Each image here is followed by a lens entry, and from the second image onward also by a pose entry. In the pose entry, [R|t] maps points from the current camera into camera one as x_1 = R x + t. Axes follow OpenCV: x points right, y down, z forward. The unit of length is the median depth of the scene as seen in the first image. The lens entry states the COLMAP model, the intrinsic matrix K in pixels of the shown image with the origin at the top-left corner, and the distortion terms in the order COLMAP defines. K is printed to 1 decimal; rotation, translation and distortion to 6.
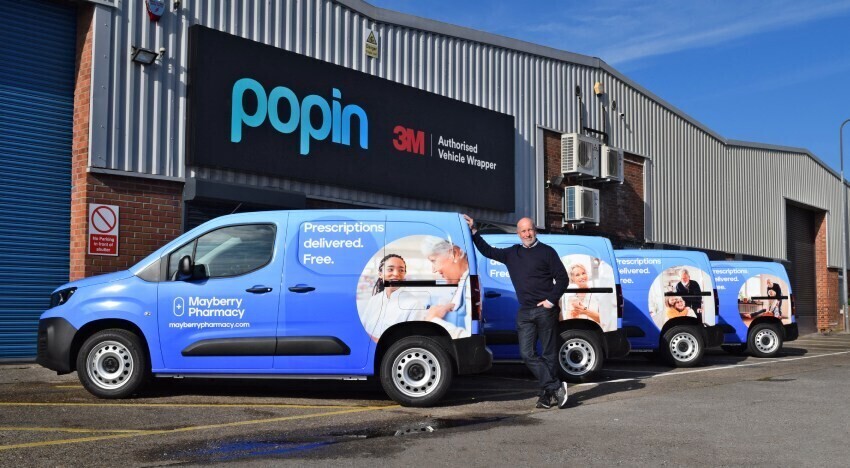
lens RADIAL K [[807.8, 0, 425.2], [0, 807.8, 277.1], [0, 0, 1]] dist [-0.063199, 0.002547]
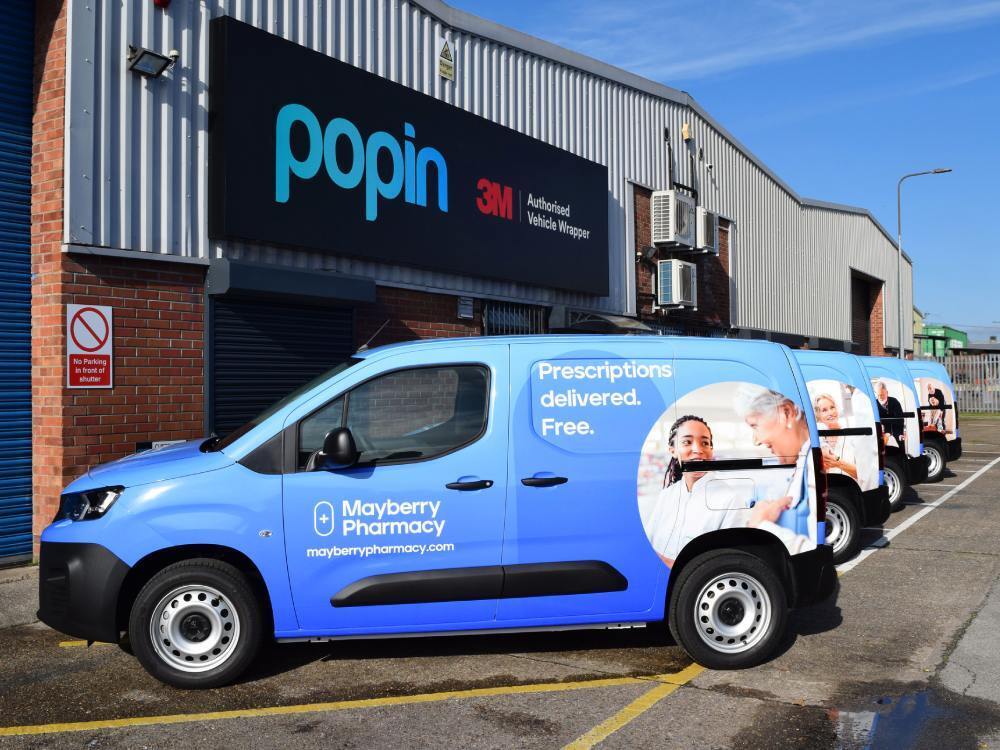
lens RADIAL K [[937.6, 0, 500.0], [0, 937.6, 375.0], [0, 0, 1]] dist [-0.079464, 0.011790]
pose [[0.986147, -0.011748, 0.165456, -0.203088], [0.006138, 0.999390, 0.034376, -0.057702], [-0.165759, -0.032885, 0.985618, 0.244106]]
